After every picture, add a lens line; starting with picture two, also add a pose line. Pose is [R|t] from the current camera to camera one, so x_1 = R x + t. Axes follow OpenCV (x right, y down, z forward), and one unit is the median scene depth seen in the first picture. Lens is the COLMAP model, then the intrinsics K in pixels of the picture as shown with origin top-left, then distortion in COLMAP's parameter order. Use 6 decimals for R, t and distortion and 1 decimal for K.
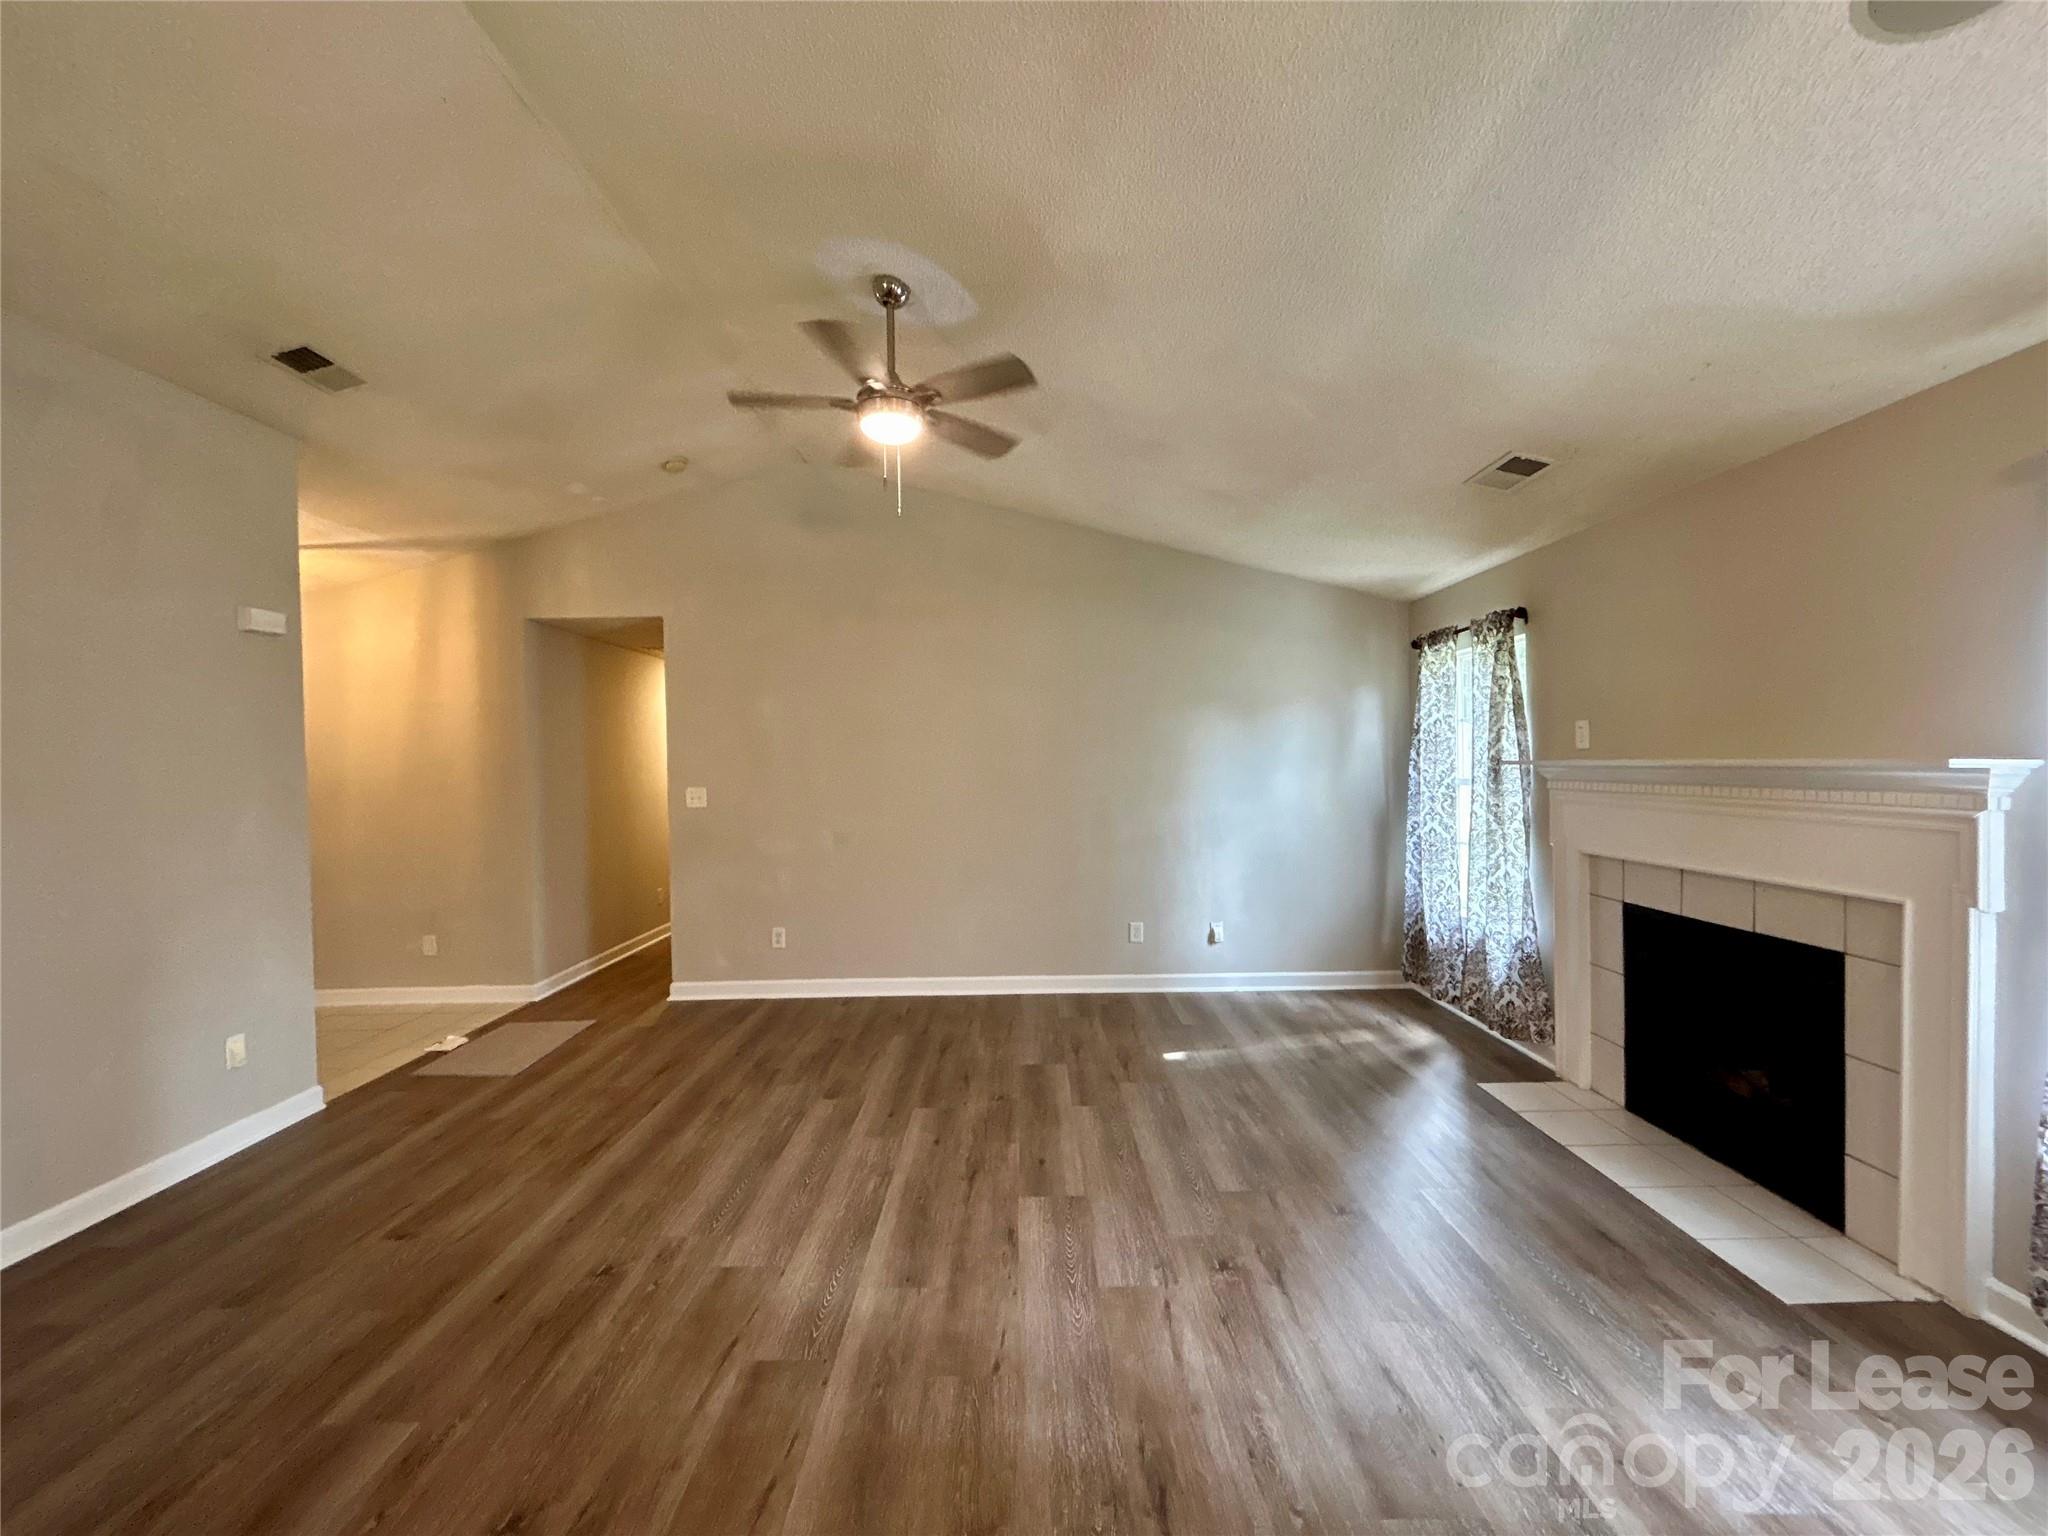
lens RADIAL K [[821.0, 0, 1022.6], [0, 821.0, 774.4], [0, 0, 1]] dist [-0.010480, 0.002092]
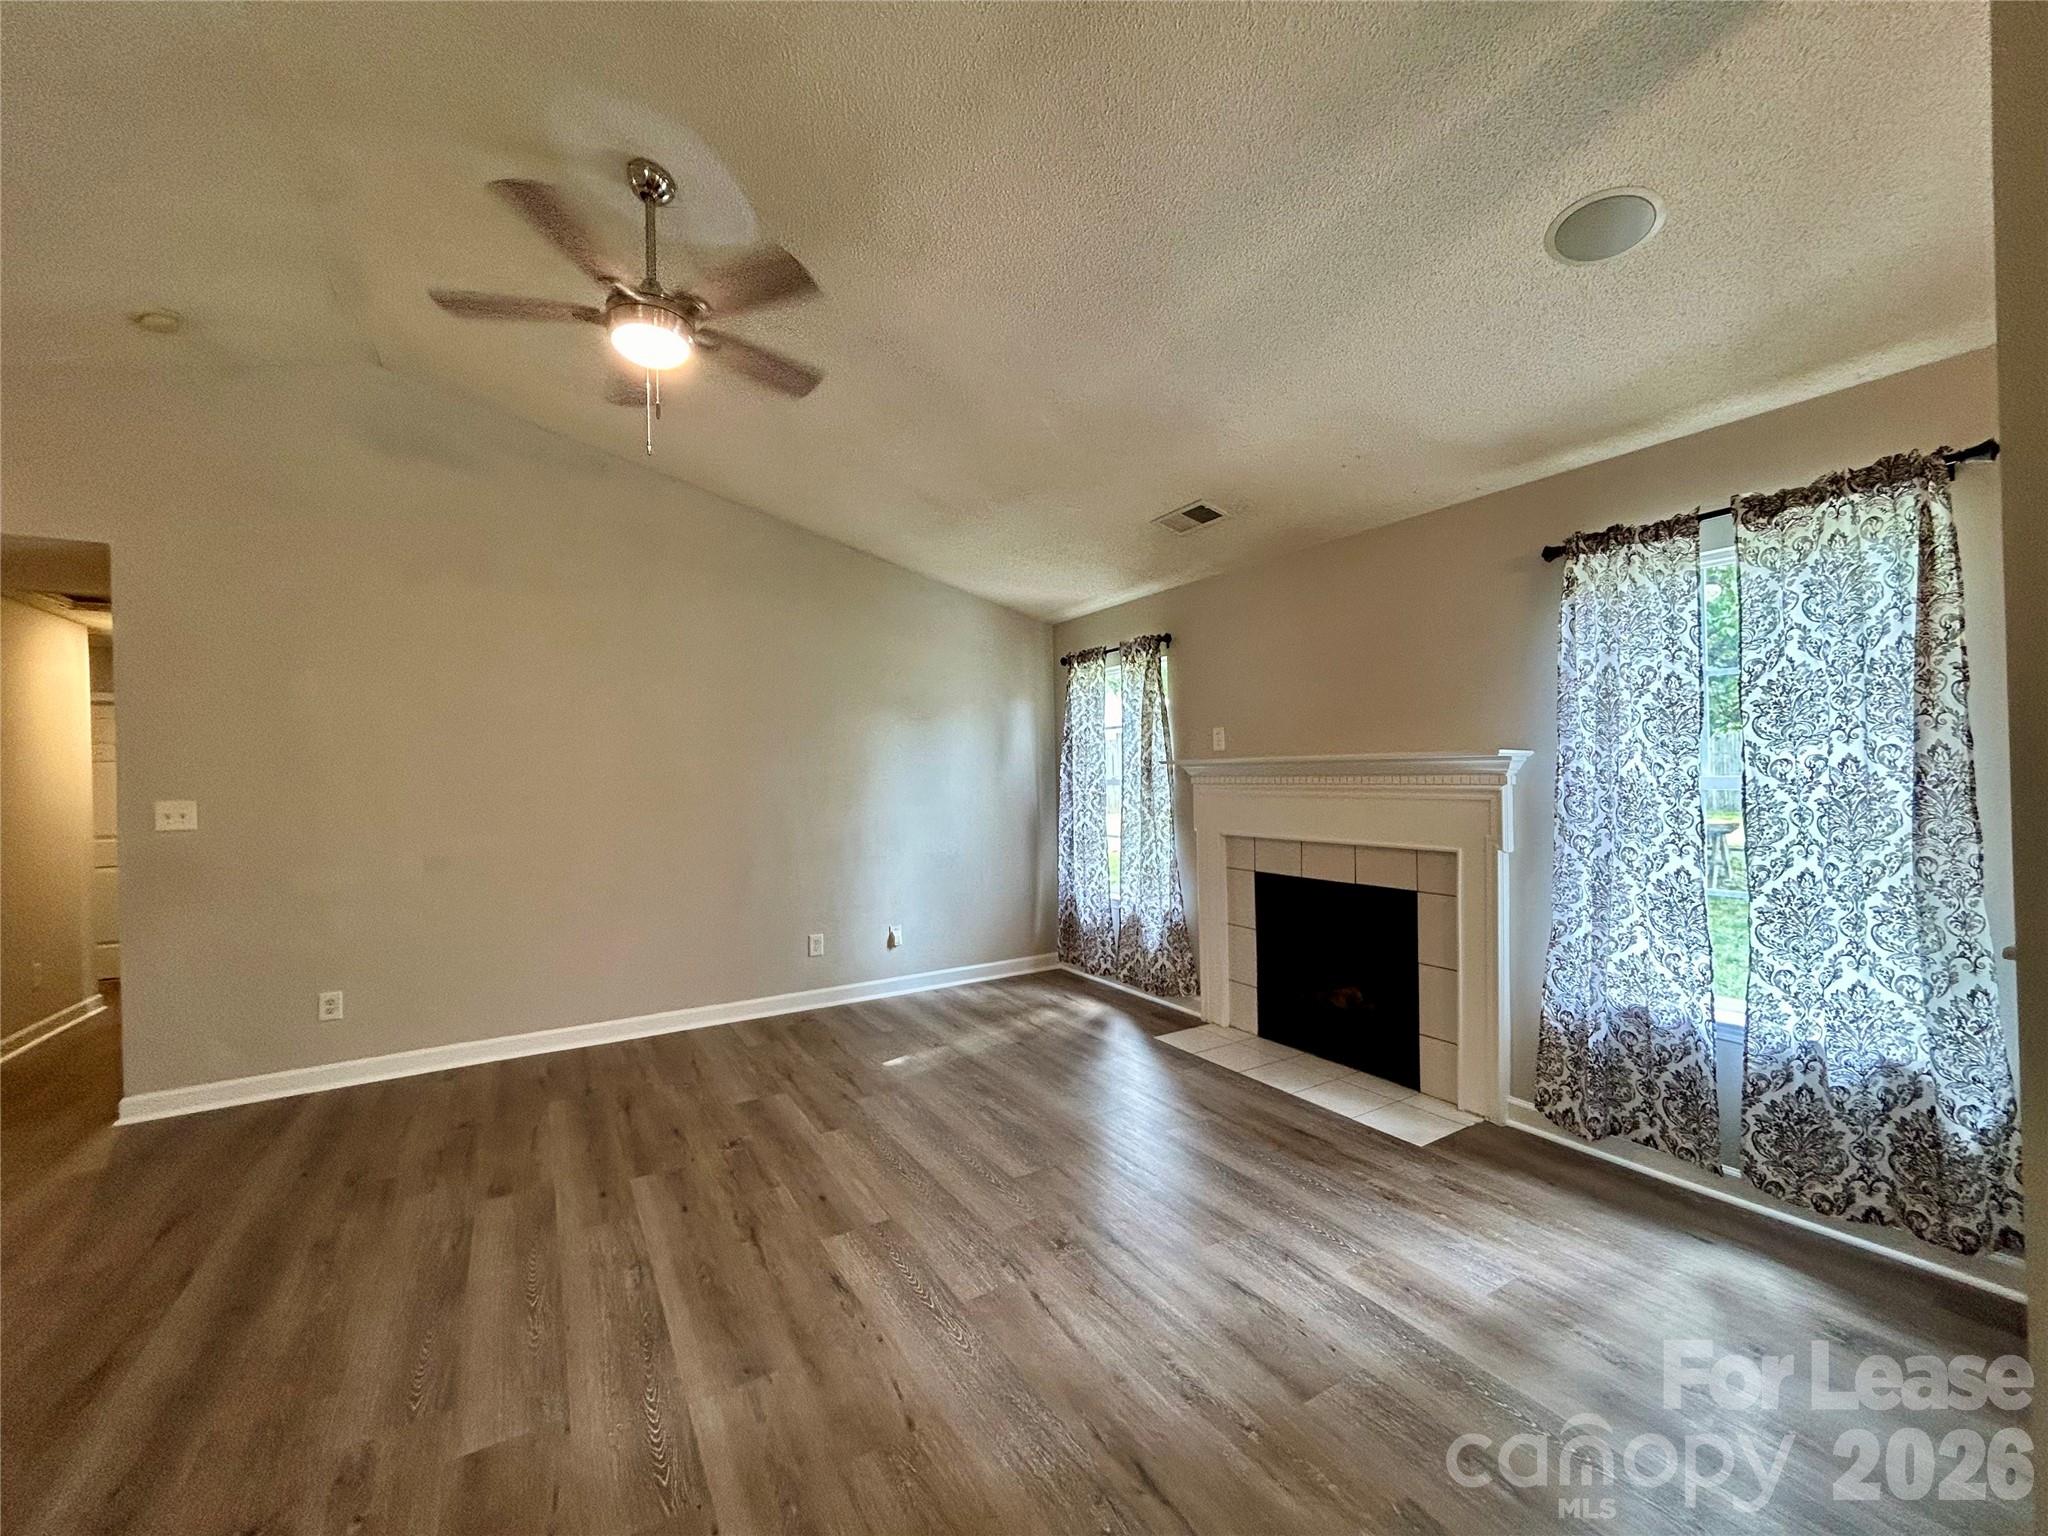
lens RADIAL K [[821.0, 0, 1021.1], [0, 821.0, 771.6], [0, 0, 1]] dist [-0.010480, 0.002092]
pose [[0.856600, -0.001034, 0.515979, -0.215244], [0.013630, 0.999694, -0.020626, 0.022371], [-0.515800, 0.024701, 0.856353, 0.091998]]
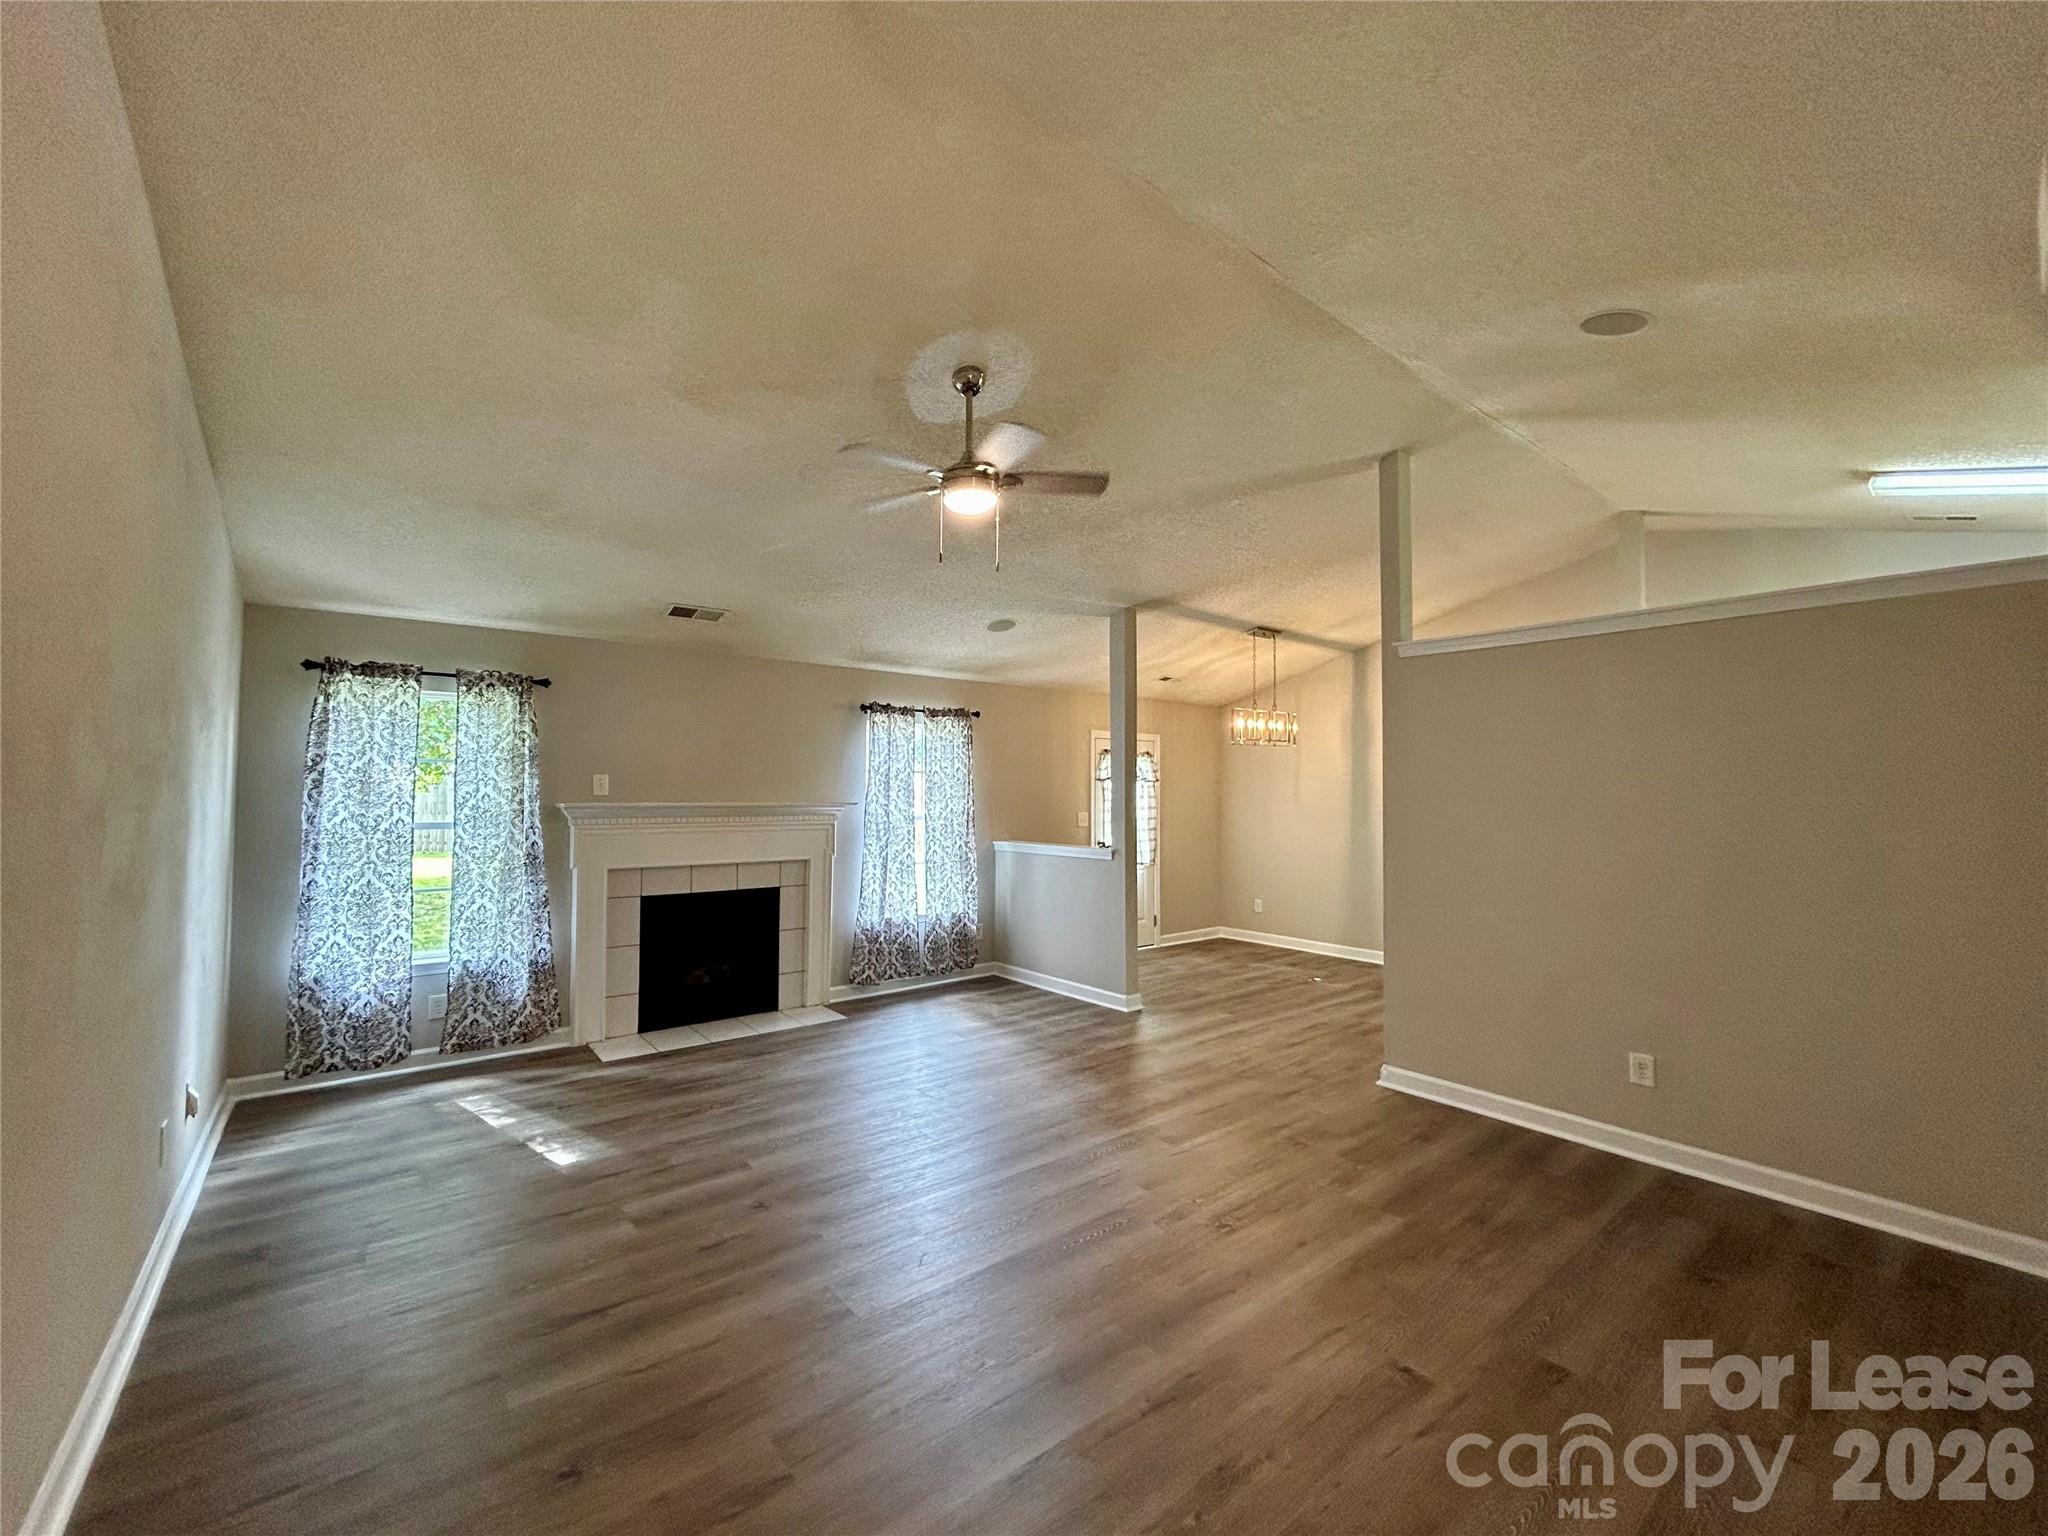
lens RADIAL K [[821.0, 0, 1019.3], [0, 821.0, 779.4], [0, 0, 1]] dist [-0.010480, 0.002092]
pose [[-0.623060, 0.031563, 0.781537, -0.858607], [0.019666, 0.999502, -0.024687, -0.009827], [-0.781926, -0.000012, -0.623371, 1.327347]]
